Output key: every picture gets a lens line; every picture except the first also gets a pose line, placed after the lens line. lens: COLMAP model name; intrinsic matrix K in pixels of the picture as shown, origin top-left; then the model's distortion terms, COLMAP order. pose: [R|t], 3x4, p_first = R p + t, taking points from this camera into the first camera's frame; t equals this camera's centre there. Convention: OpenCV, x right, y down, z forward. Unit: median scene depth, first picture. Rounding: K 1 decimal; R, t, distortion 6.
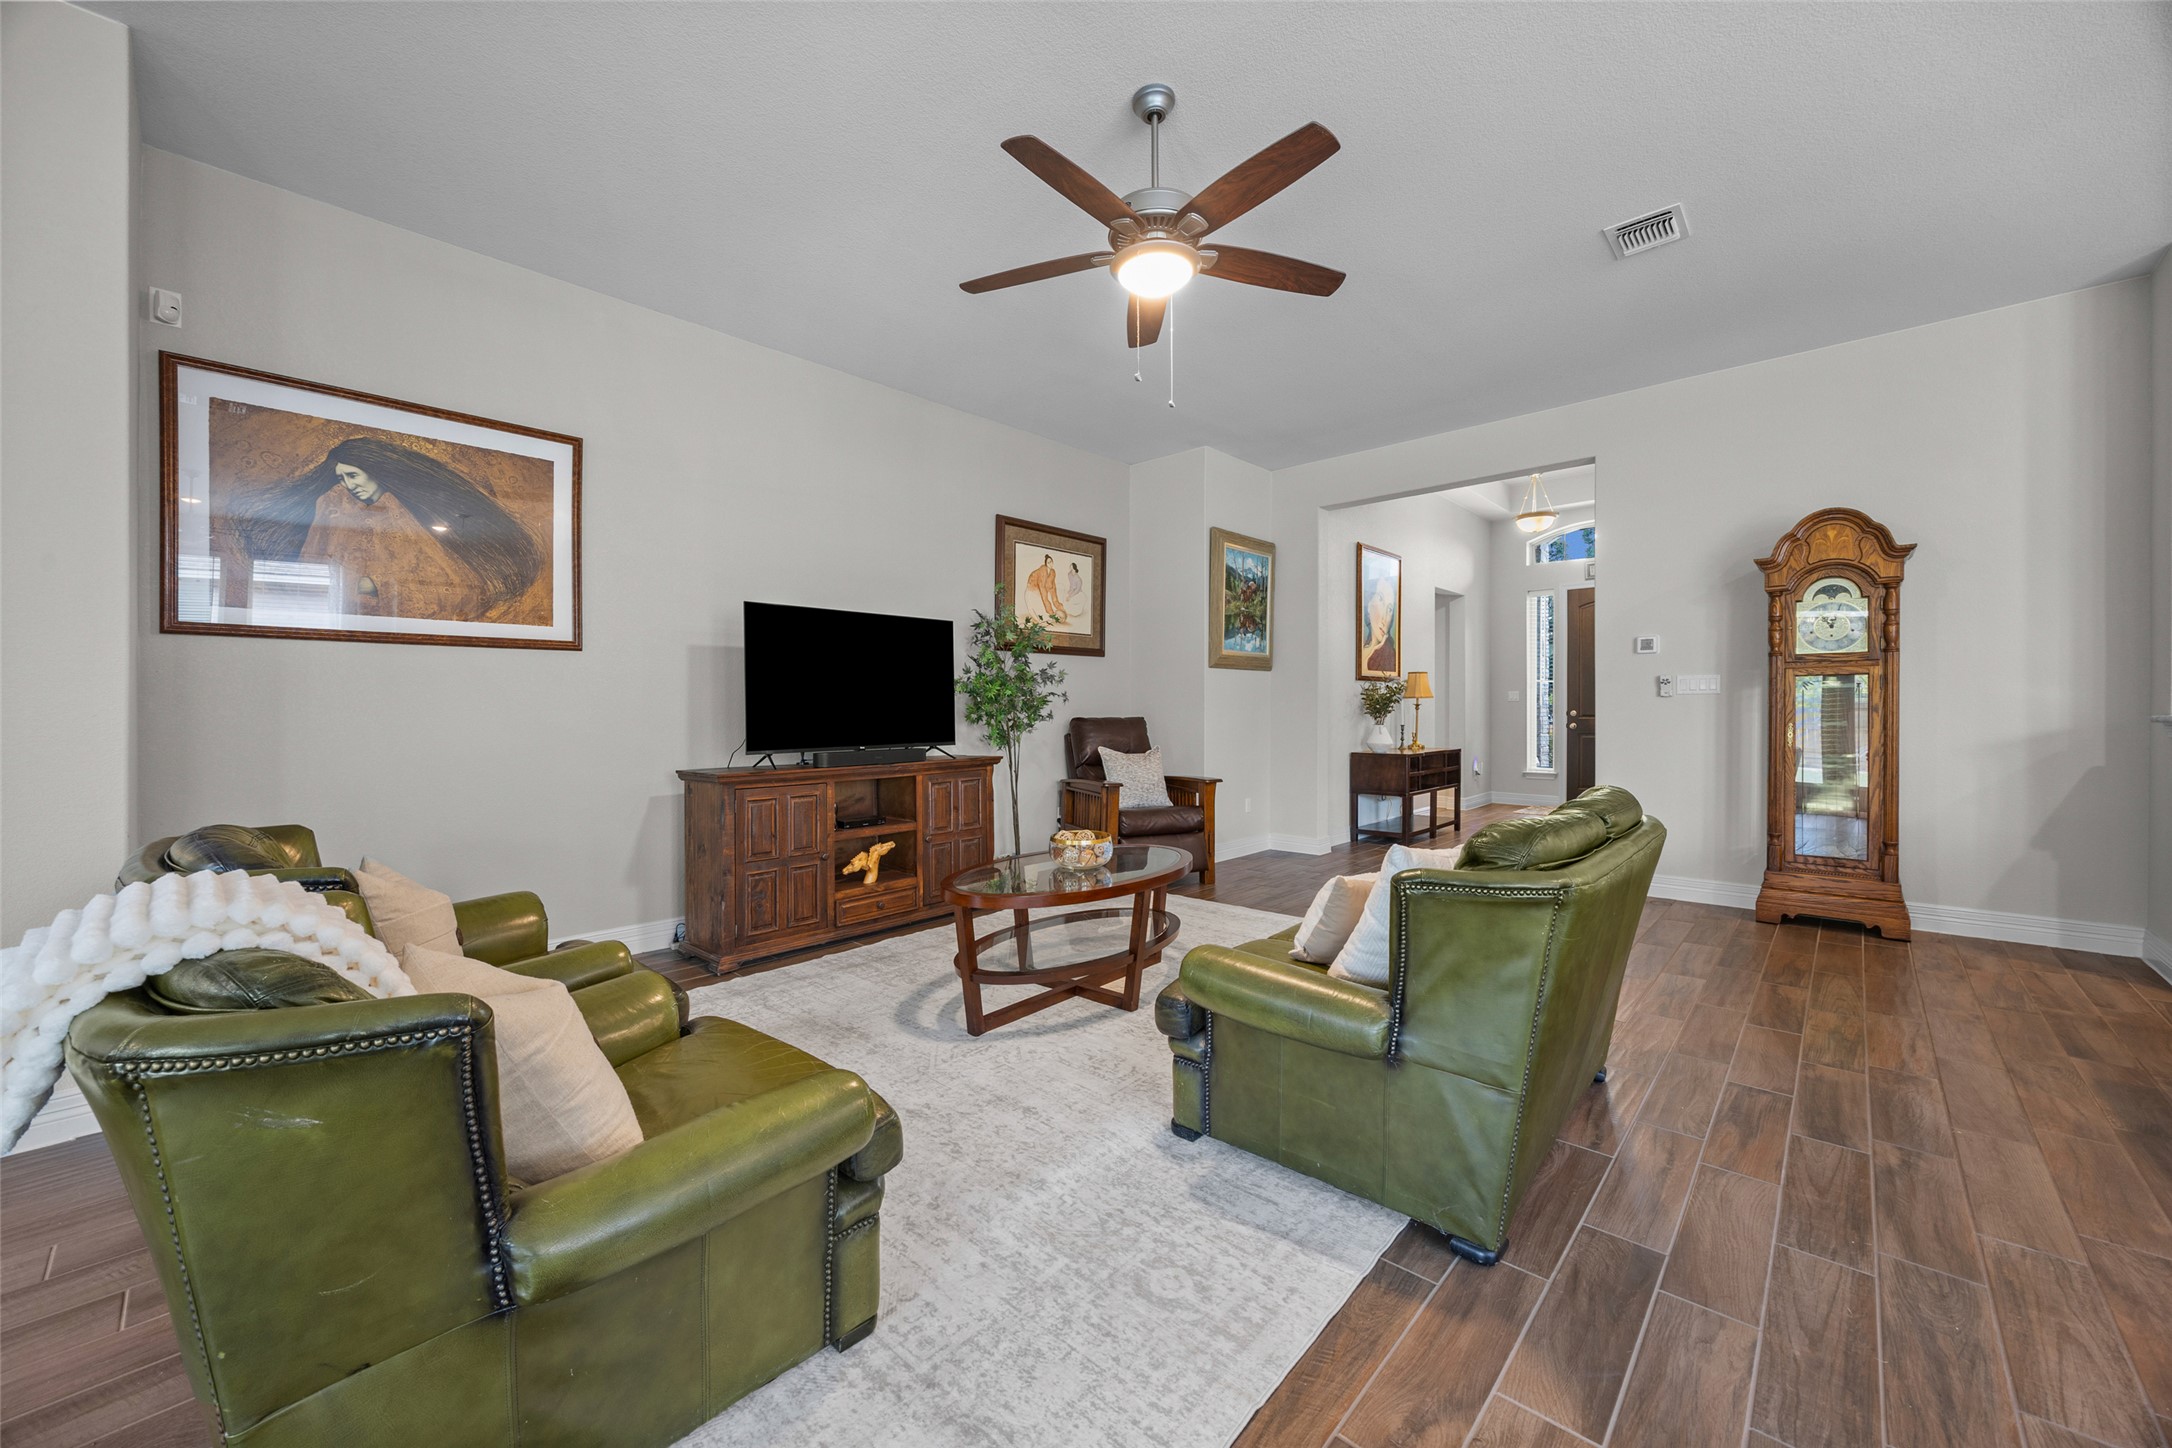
lens RADIAL K [[833.7, 0, 1066.7], [0, 833.7, 718.8], [0, 0, 1]] dist [-0.006401, 0.000702]
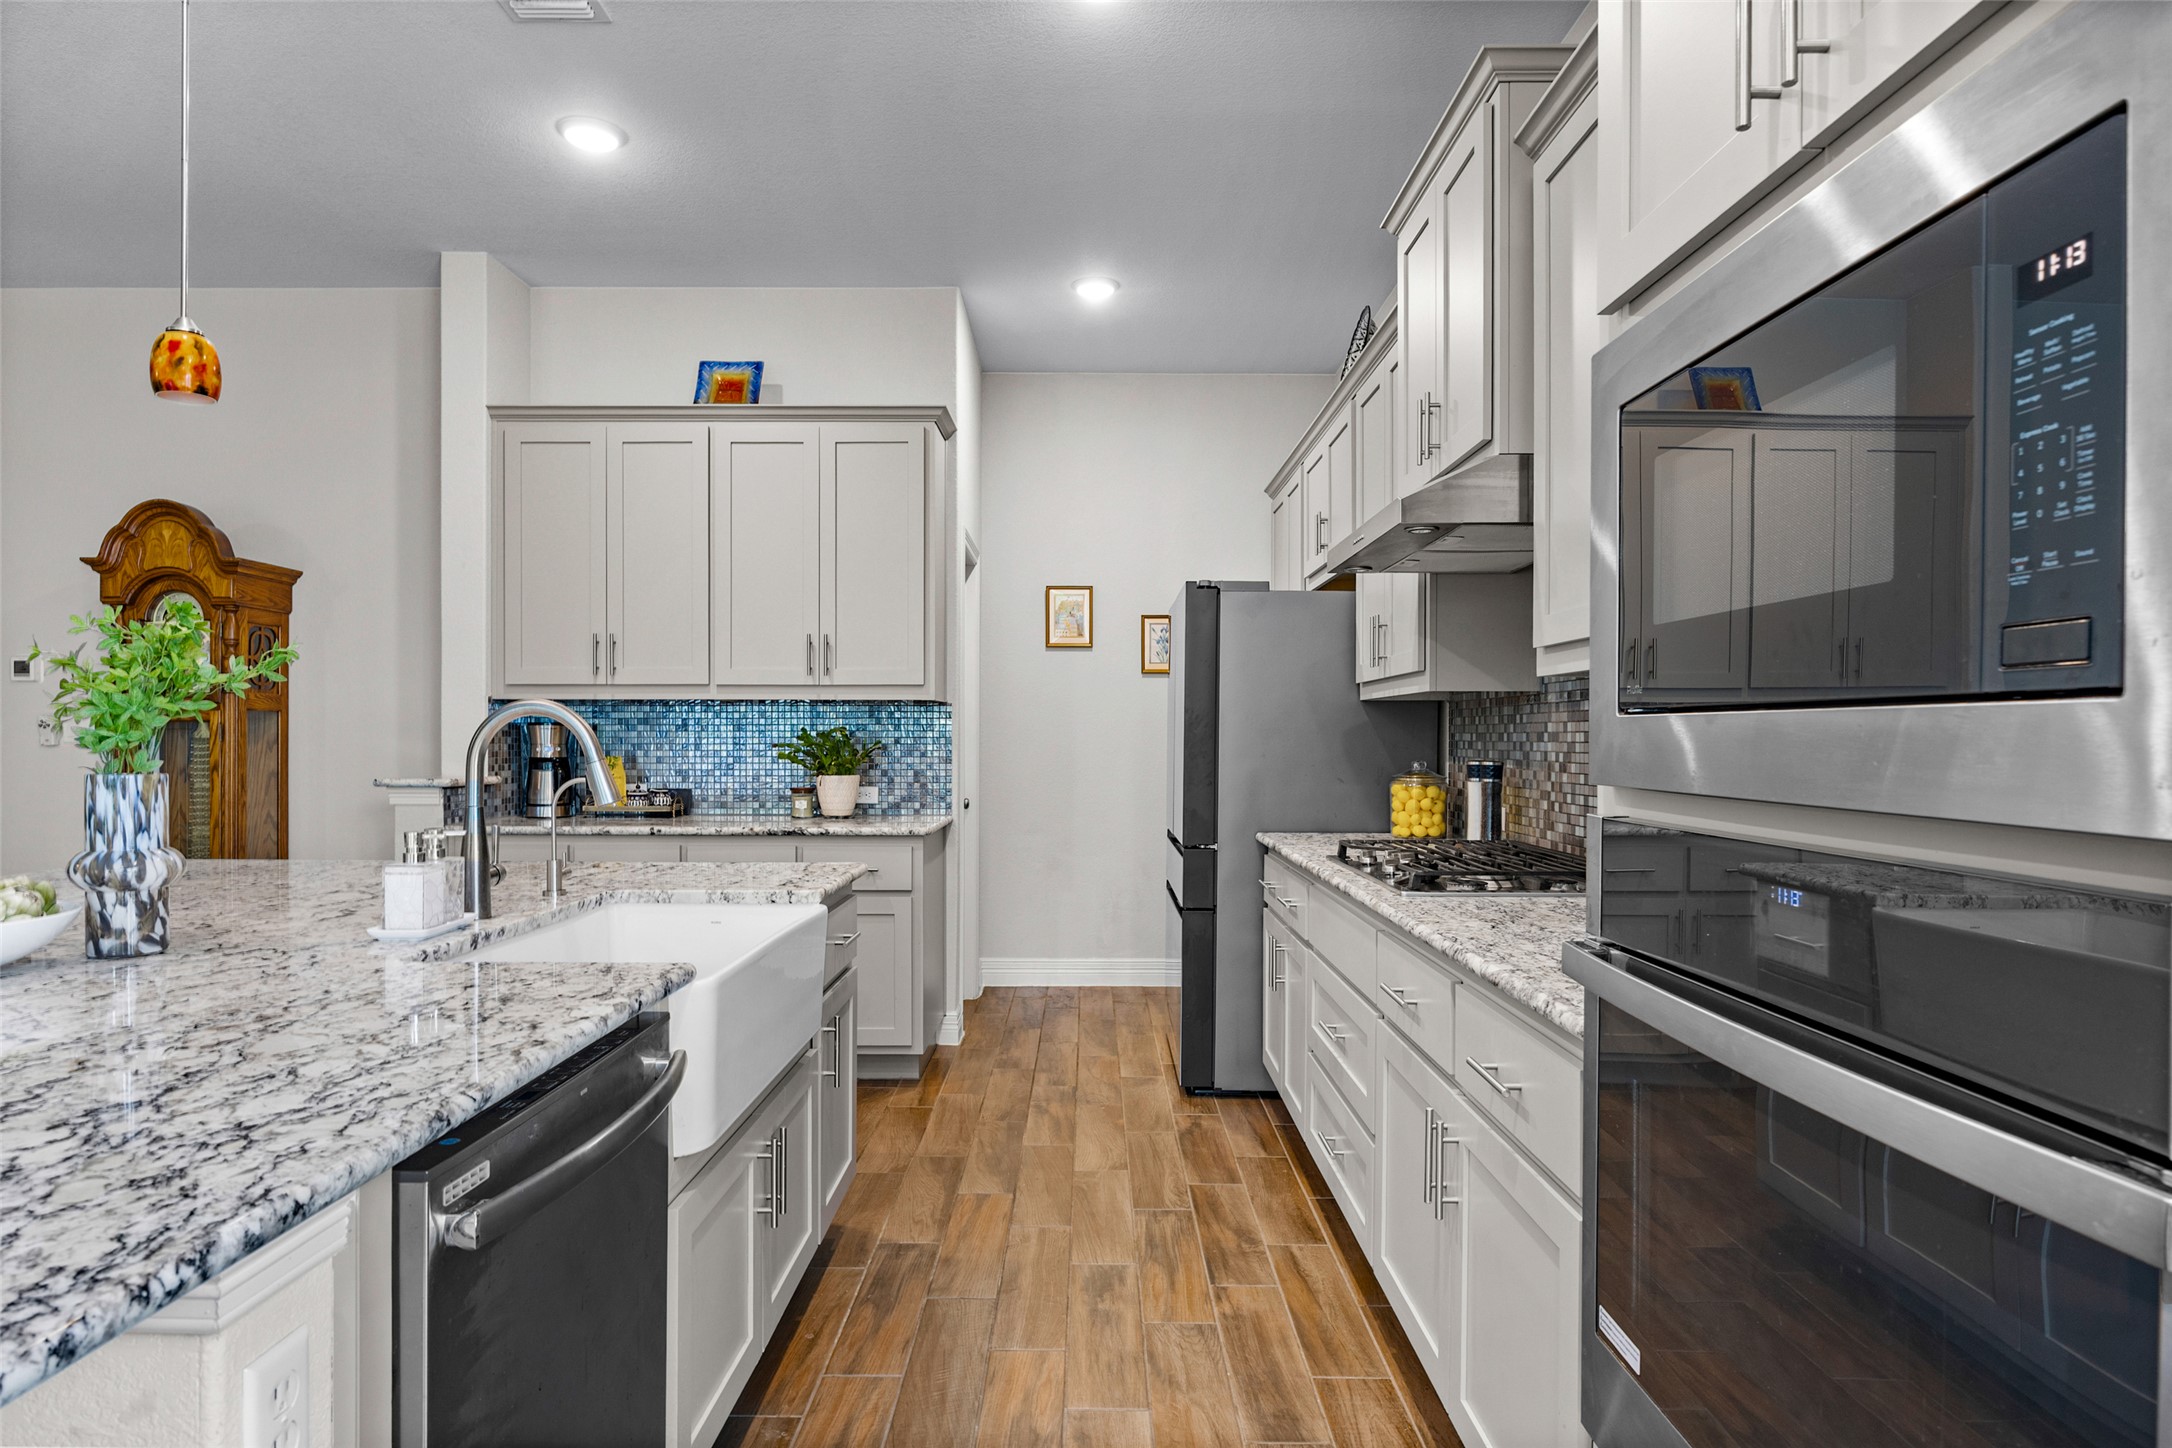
lens RADIAL K [[1232.3, 0, 1097.6], [0, 1232.3, 733.0], [0, 0, 1]] dist [-0.004426, 0.000125]
pose [[0.734258, 0.007960, 0.678824, 0.825377], [0.001479, 0.999910, -0.013326, -0.027048], [-0.678869, 0.010789, 0.734180, -0.414454]]
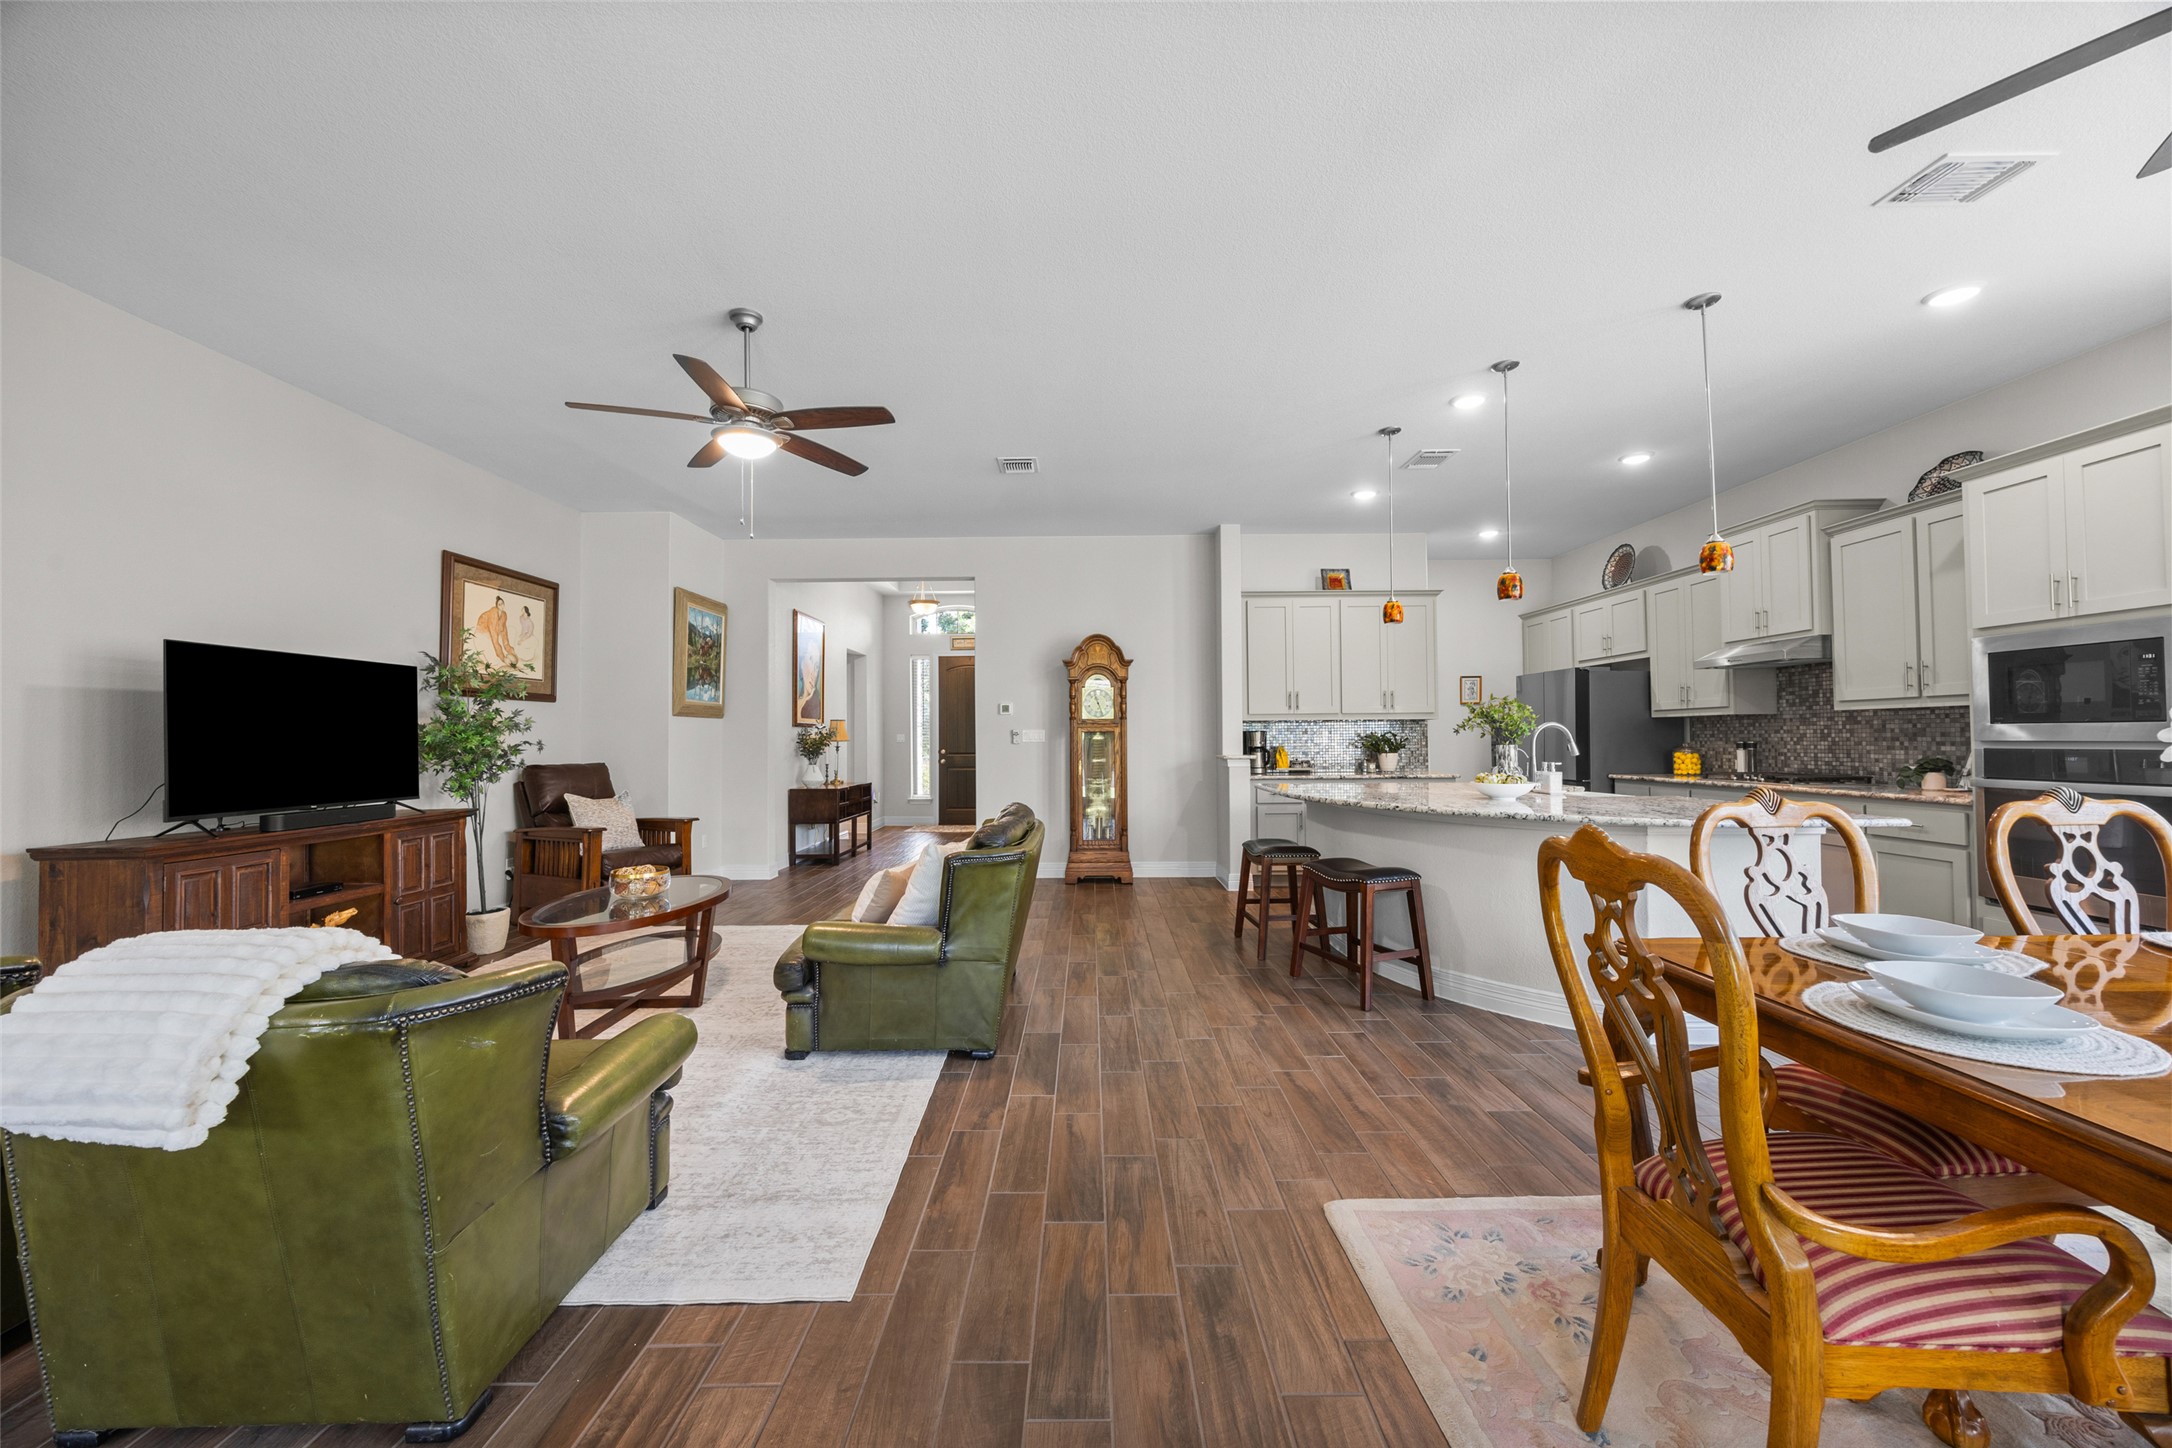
lens RADIAL K [[833.7, 0, 1086.6], [0, 833.7, 731.8], [0, 0, 1]] dist [-0.006401, 0.000702]
pose [[0.729803, 0.005744, 0.683633, -0.272474], [0.011468, 0.999721, -0.020642, -0.019414], [-0.683561, 0.022905, 0.729534, -0.236838]]
